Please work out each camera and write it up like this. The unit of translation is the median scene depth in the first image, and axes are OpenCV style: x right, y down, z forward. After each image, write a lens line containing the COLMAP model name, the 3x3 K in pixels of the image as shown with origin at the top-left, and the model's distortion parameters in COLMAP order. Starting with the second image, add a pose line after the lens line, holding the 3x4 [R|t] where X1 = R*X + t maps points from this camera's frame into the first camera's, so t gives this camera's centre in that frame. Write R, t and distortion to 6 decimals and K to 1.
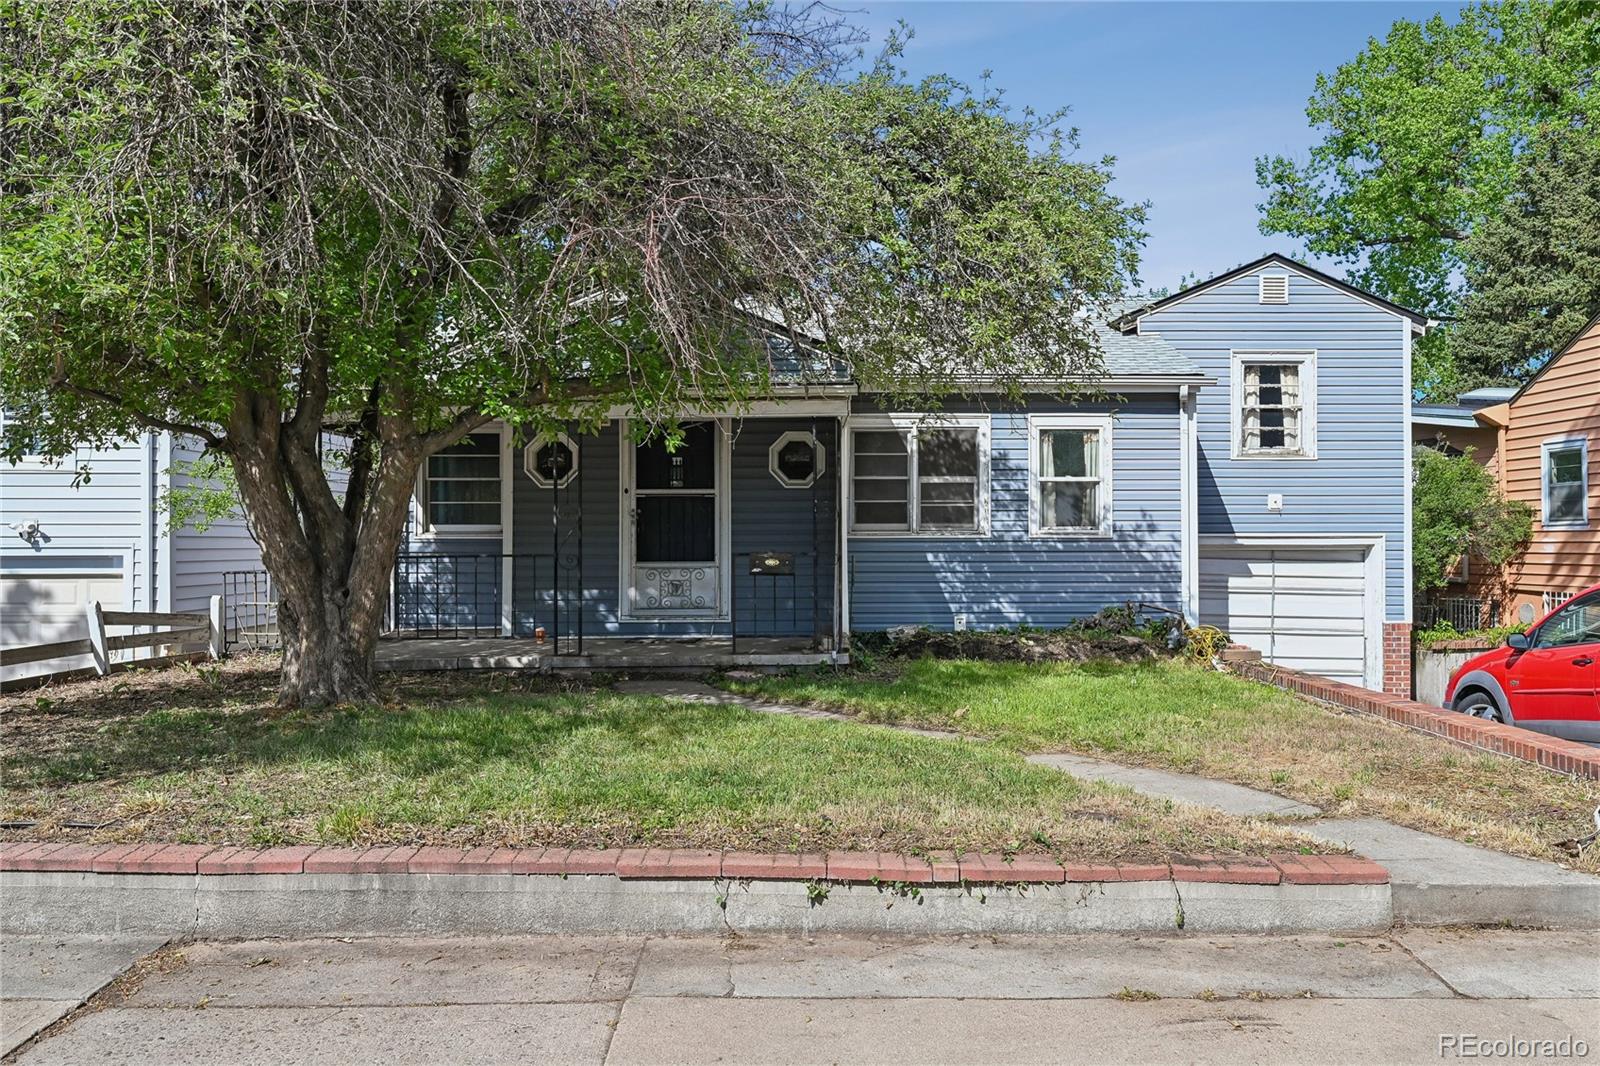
lens RADIAL K [[1200.2, 0, 812.0], [0, 1200.2, 529.9], [0, 0, 1]] dist [-0.008287, 0.006532]
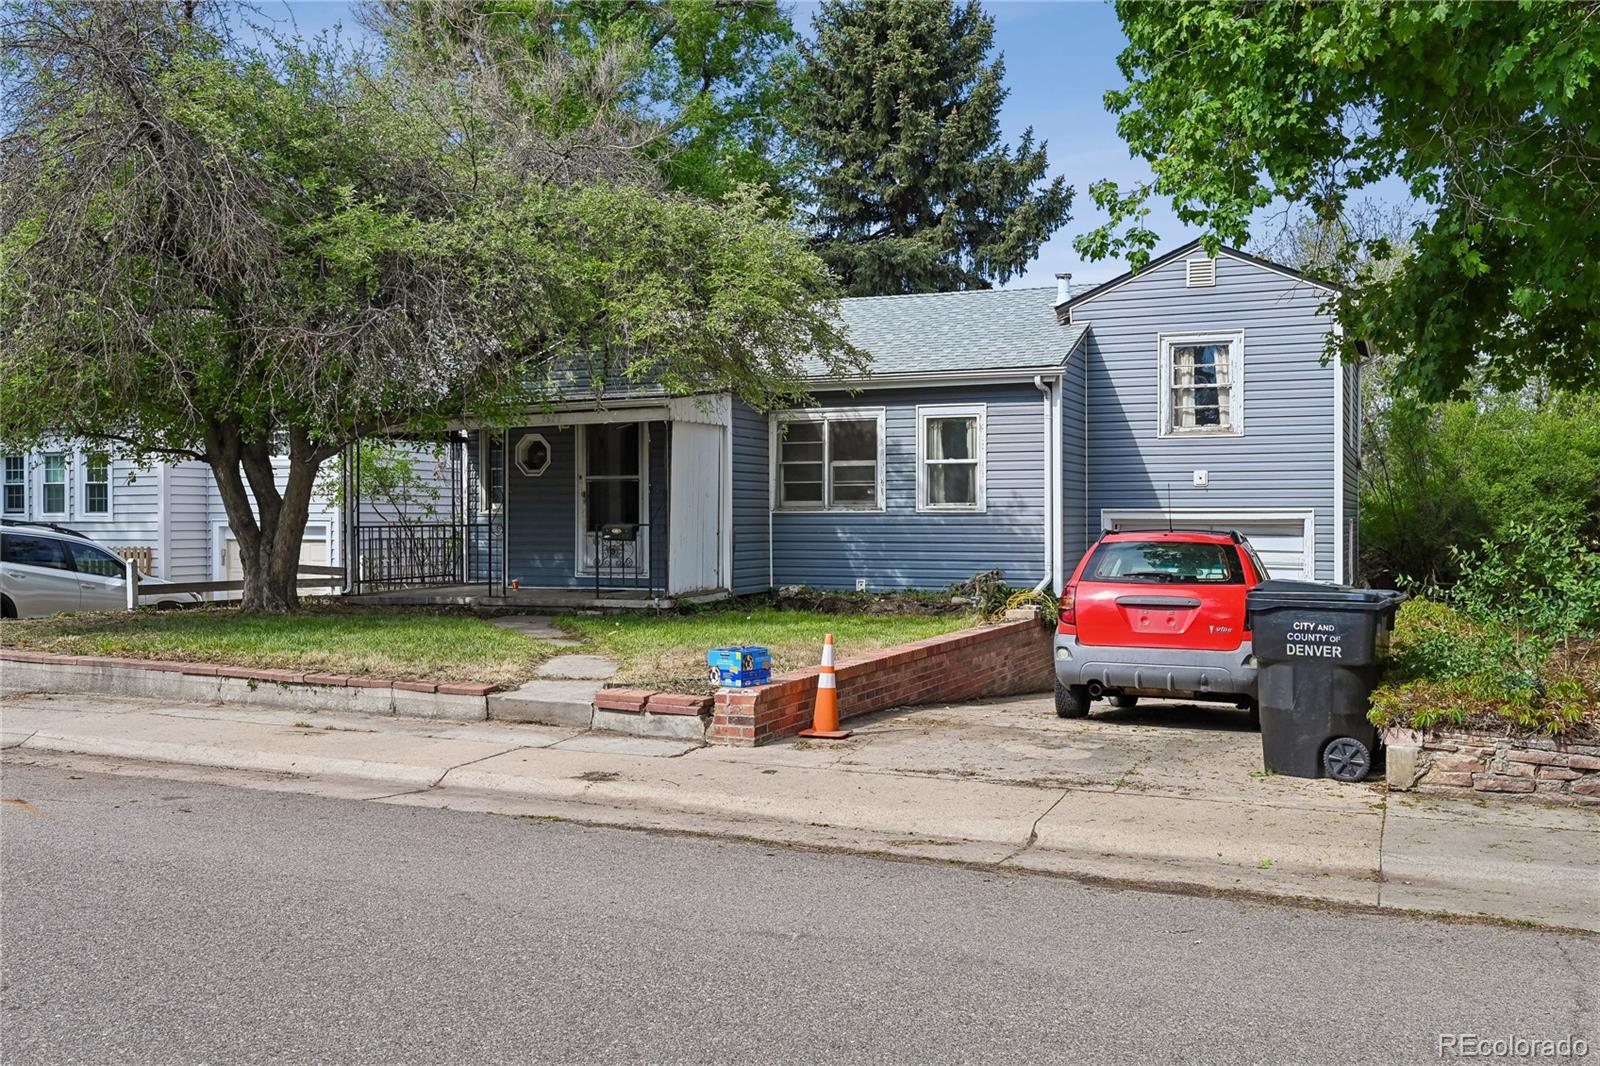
lens RADIAL K [[1404.7, 0, 814.1], [0, 1404.7, 526.3], [0, 0, 1]] dist [-0.008631, 0.007794]
pose [[0.914096, 0.002616, -0.405490, 0.637707], [0.003364, 0.999896, 0.014033, 0.000254], [0.405485, -0.014192, 0.913992, -0.274781]]
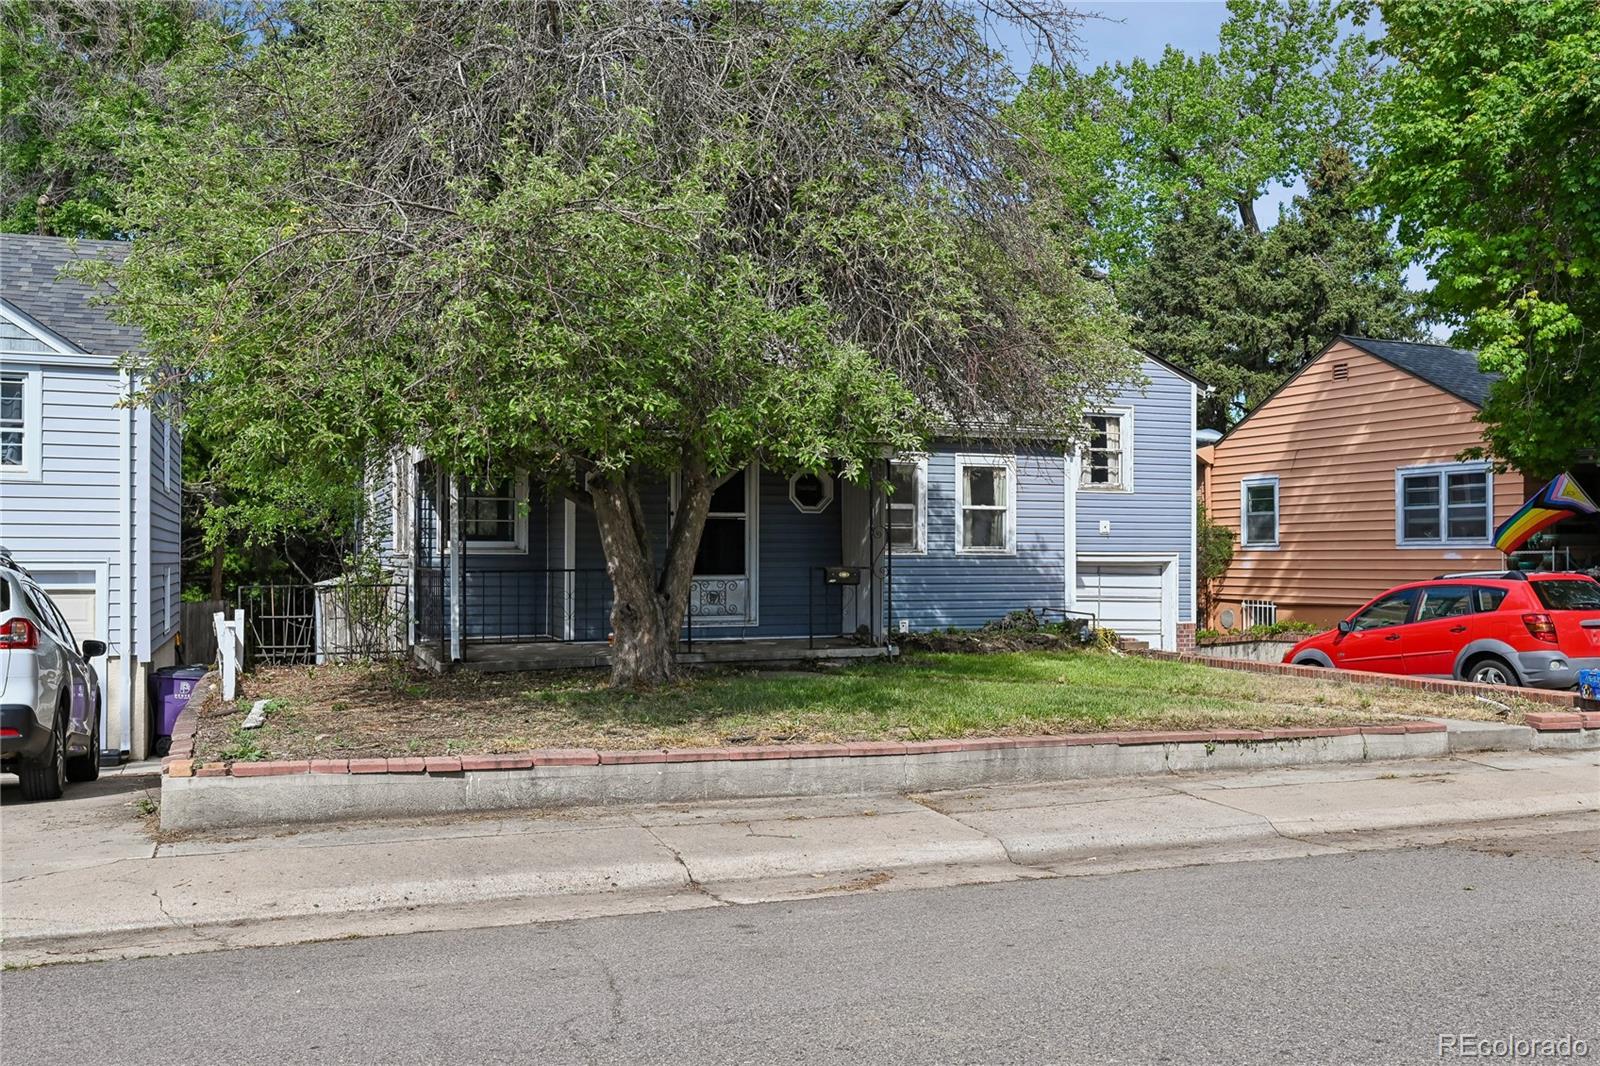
lens RADIAL K [[1404.7, 0, 810.3], [0, 1404.7, 542.1], [0, 0, 1]] dist [-0.008631, 0.007794]
pose [[0.934003, 0.006977, 0.357198, -0.464502], [-0.006514, 0.999976, -0.002500, -0.002392], [-0.357207, 0.000008, 0.934025, -0.277139]]
